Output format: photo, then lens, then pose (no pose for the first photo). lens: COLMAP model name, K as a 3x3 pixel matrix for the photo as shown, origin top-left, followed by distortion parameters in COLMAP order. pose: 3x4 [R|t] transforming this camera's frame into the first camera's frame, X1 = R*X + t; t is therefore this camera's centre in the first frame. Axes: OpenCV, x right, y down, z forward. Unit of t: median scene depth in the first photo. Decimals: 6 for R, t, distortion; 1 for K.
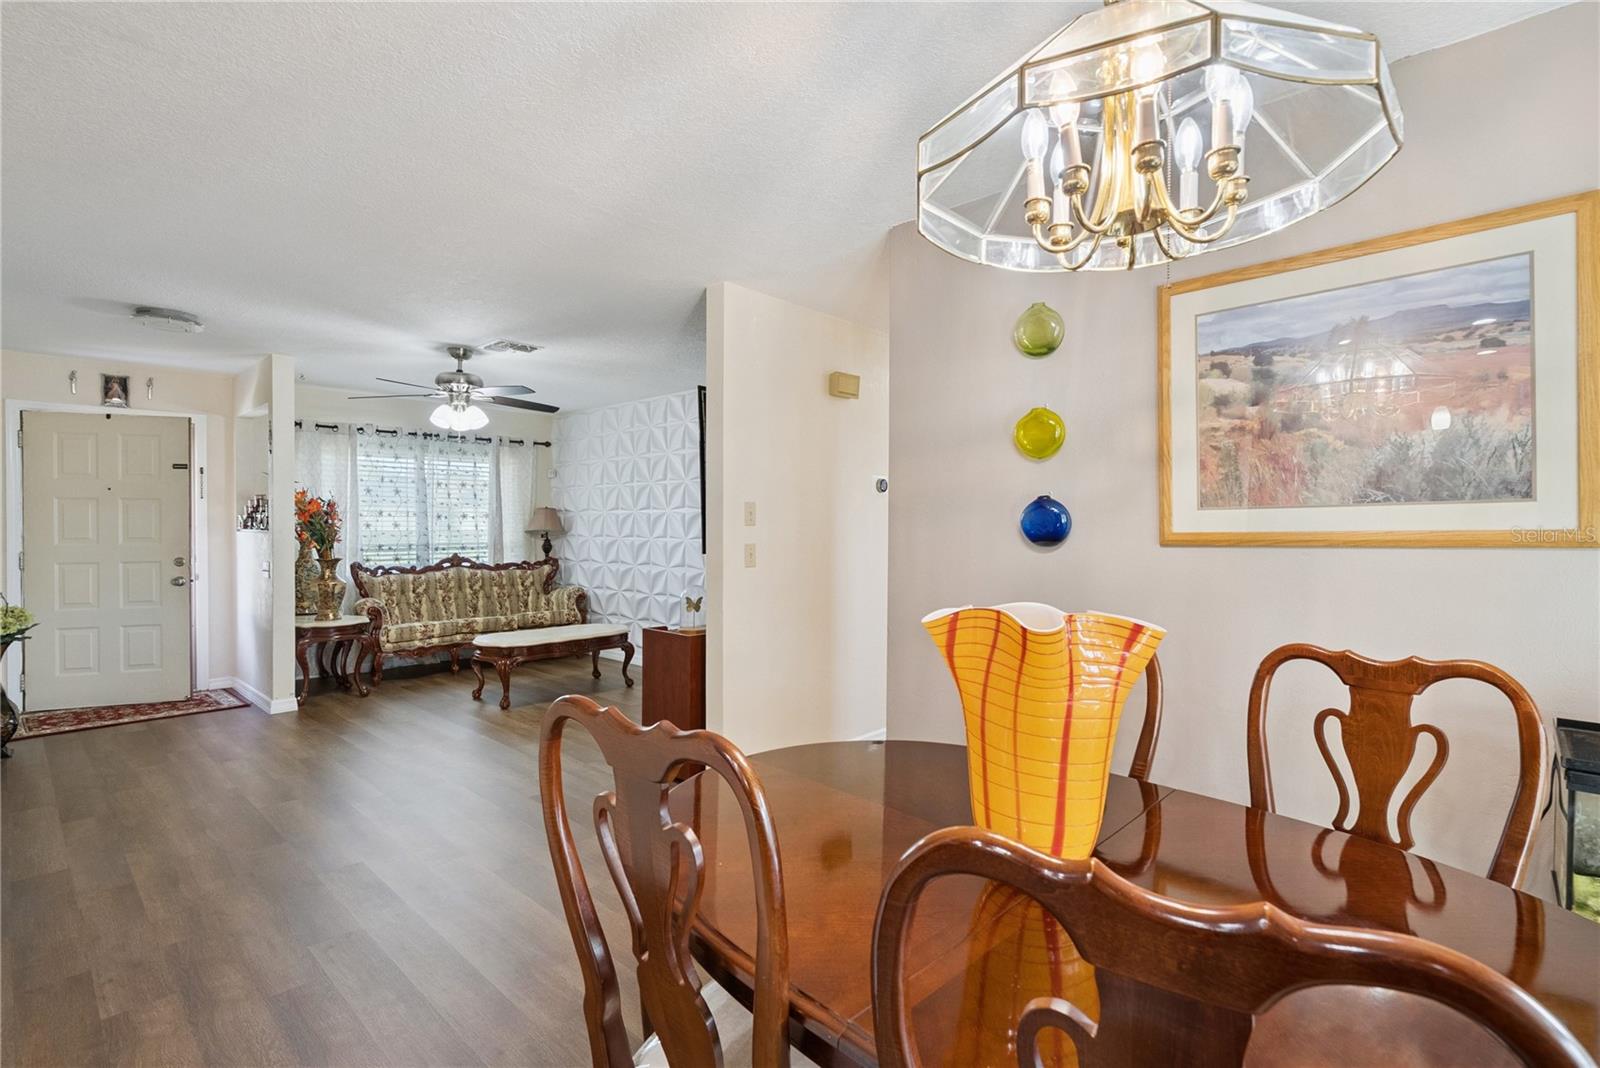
lens RADIAL K [[743.9, 0, 802.8], [0, 743.9, 530.4], [0, 0, 1]] dist [-0.001356, 0.000226]
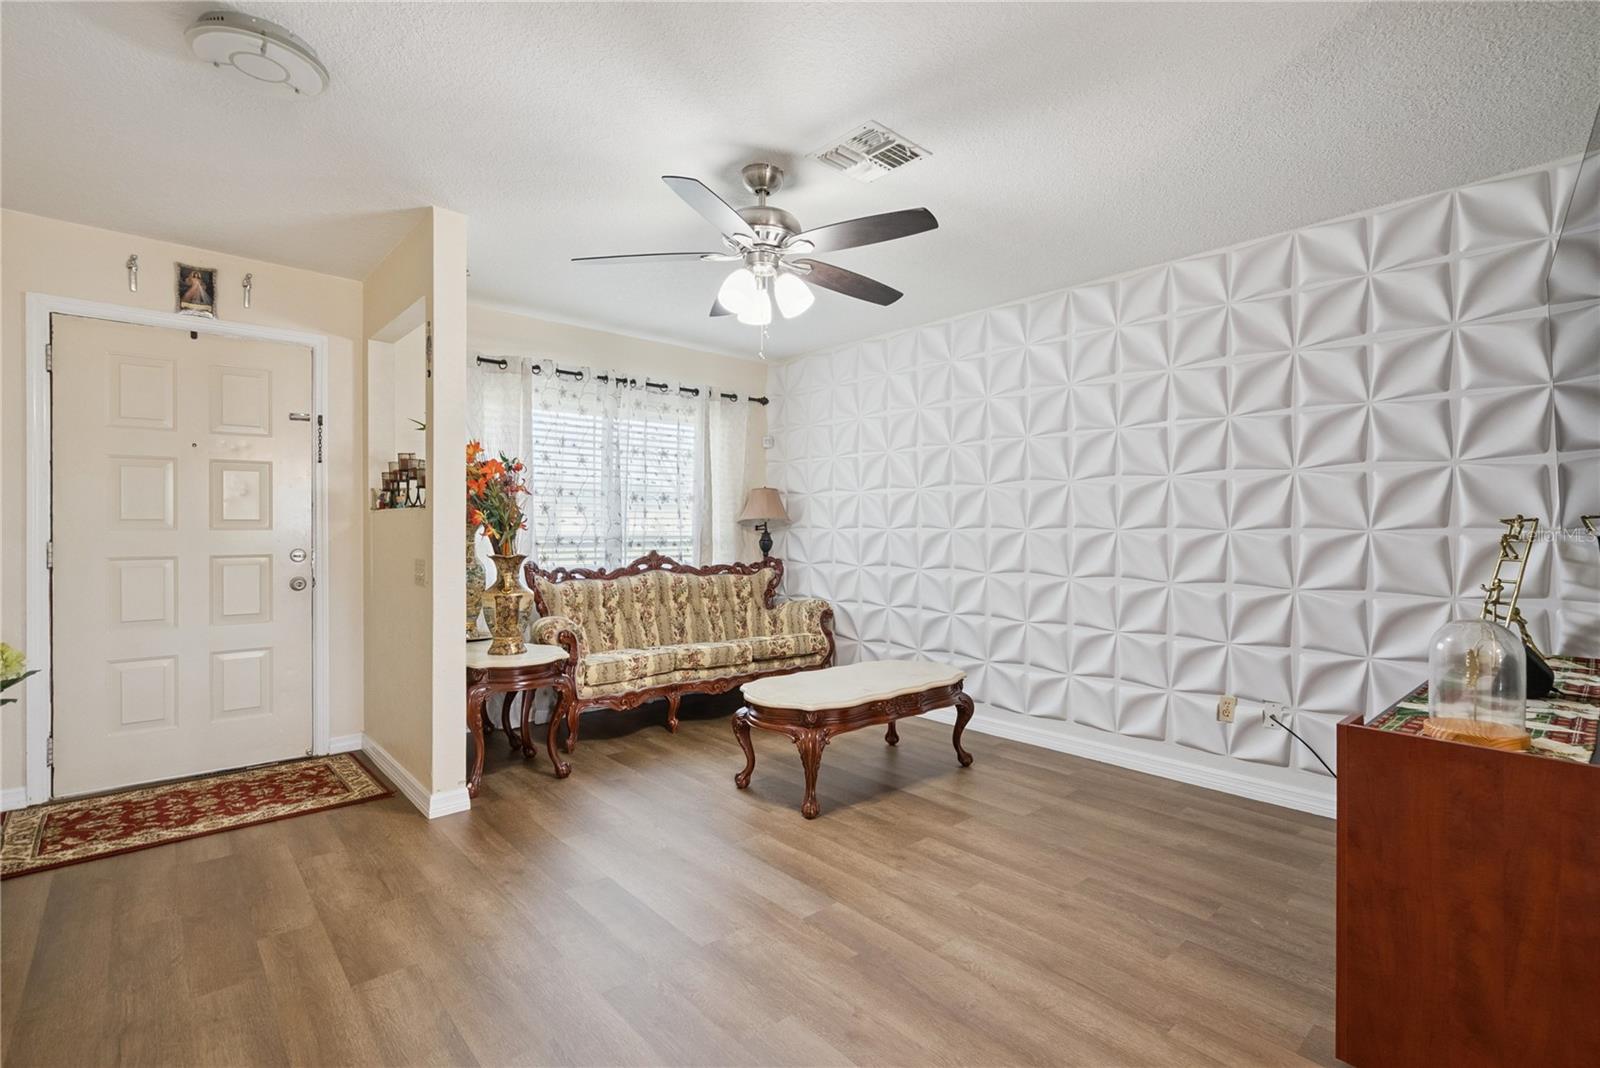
lens RADIAL K [[733.8, 0, 800.0], [0, 733.8, 534.0], [0, 0, 1]] dist [-0.006525, 0.000854]
pose [[0.995467, 0.002265, -0.095081, -0.280712], [-0.002569, 0.999992, -0.003077, 0.017942], [0.095073, 0.003307, 0.995465, 0.343039]]
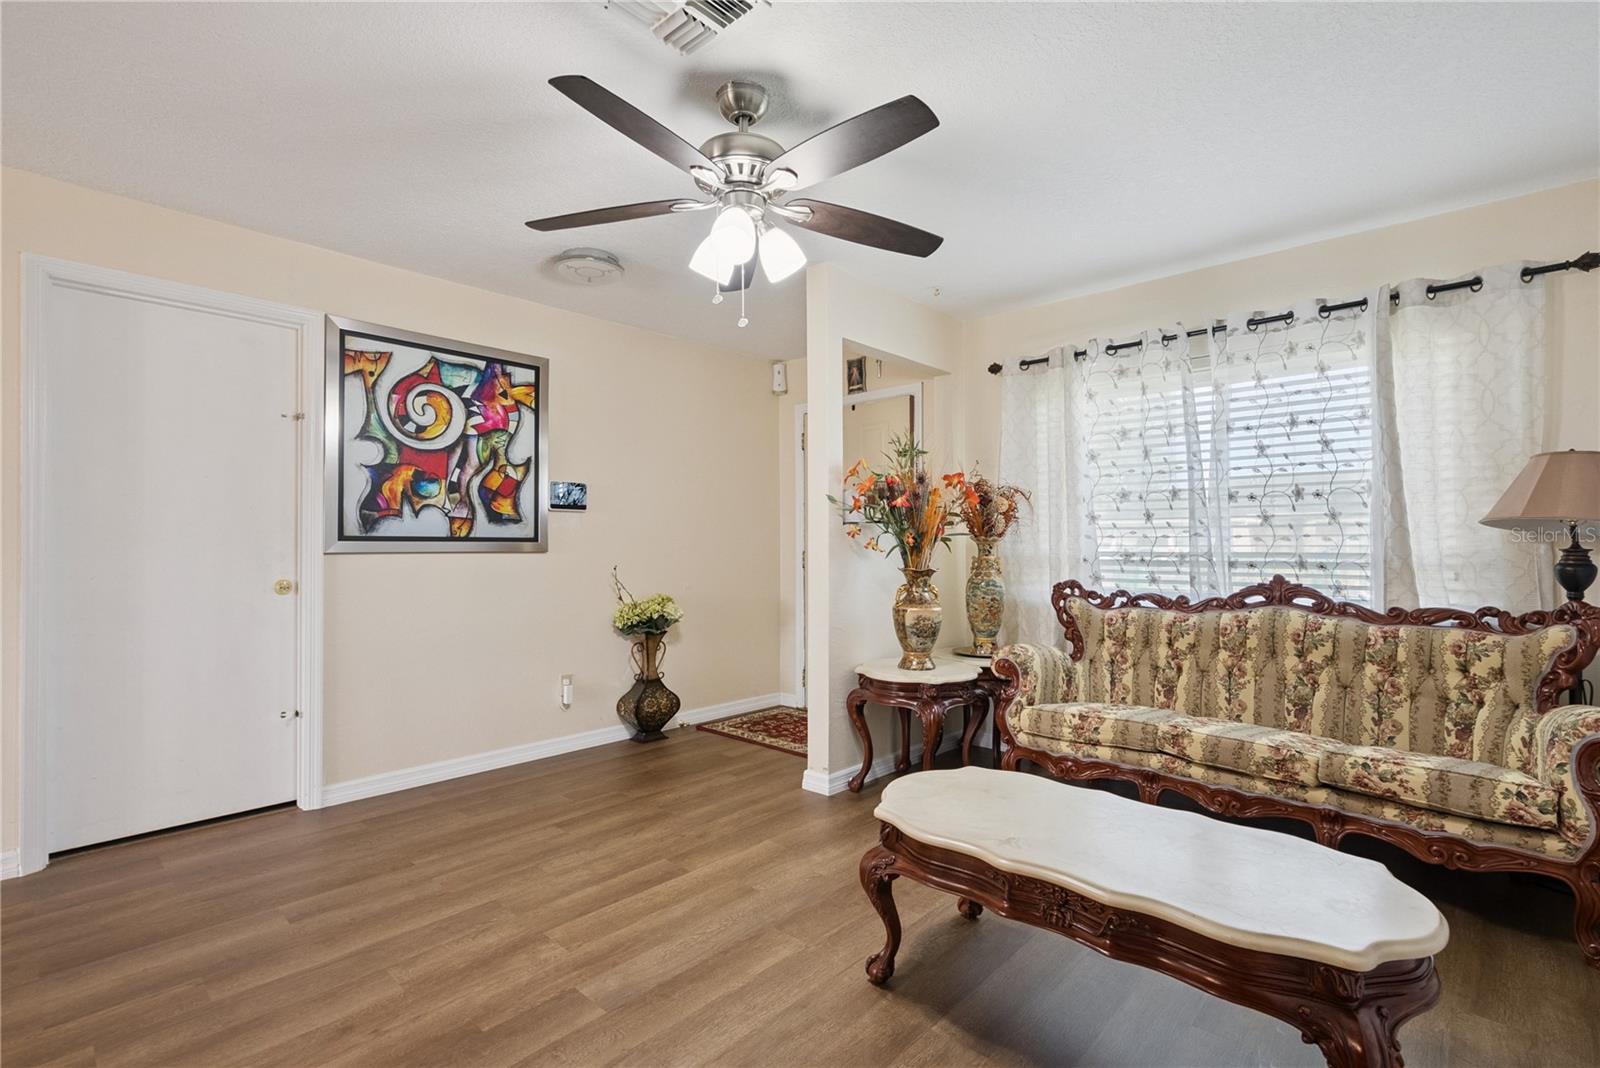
lens RADIAL K [[732.5, 0, 807.8], [0, 732.5, 541.5], [0, 0, 1]] dist [-0.001886, 0.000291]
pose [[0.006427, -0.007161, -0.999954, -0.024771], [-0.010820, 0.999915, -0.007230, 0.017456], [0.999921, 0.010866, 0.006349, 0.757734]]
